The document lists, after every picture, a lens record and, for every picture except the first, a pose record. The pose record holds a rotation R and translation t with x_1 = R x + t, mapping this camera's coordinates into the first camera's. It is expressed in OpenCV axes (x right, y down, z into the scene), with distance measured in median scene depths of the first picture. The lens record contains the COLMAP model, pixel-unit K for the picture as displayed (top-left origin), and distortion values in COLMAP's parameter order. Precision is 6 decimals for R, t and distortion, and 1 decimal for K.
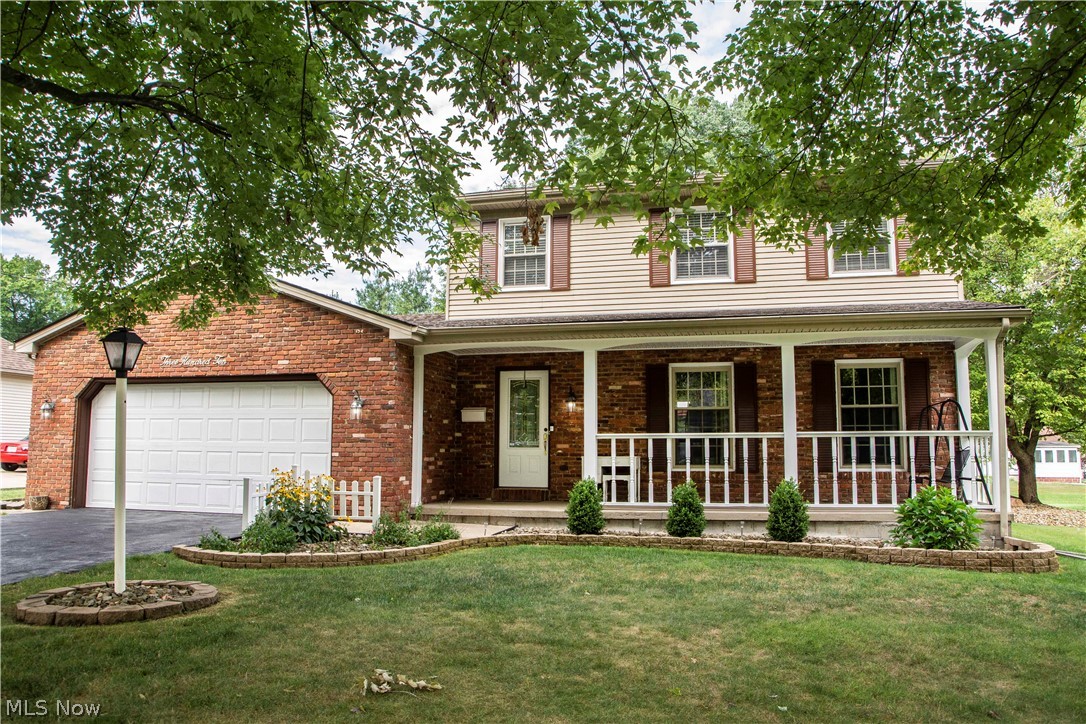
lens RADIAL K [[828.0, 0, 543.0], [0, 828.0, 362.0], [0, 0, 1]] dist [-0.068591, 0.000564]
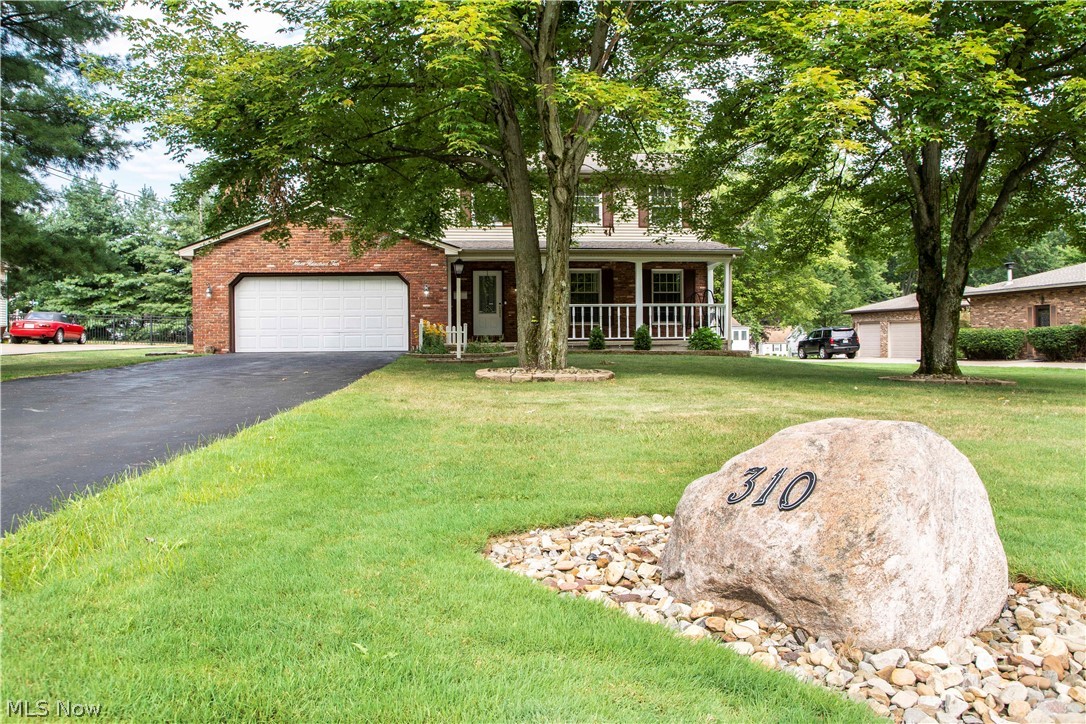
lens RADIAL K [[828.0, 0, 543.0], [0, 828.0, 362.0], [0, 0, 1]] dist [-0.068591, 0.000564]
pose [[0.929138, -0.026301, 0.368795, -0.664282], [-0.024072, 0.991047, 0.131324, -0.036406], [-0.368947, -0.130896, 0.920187, -0.828759]]
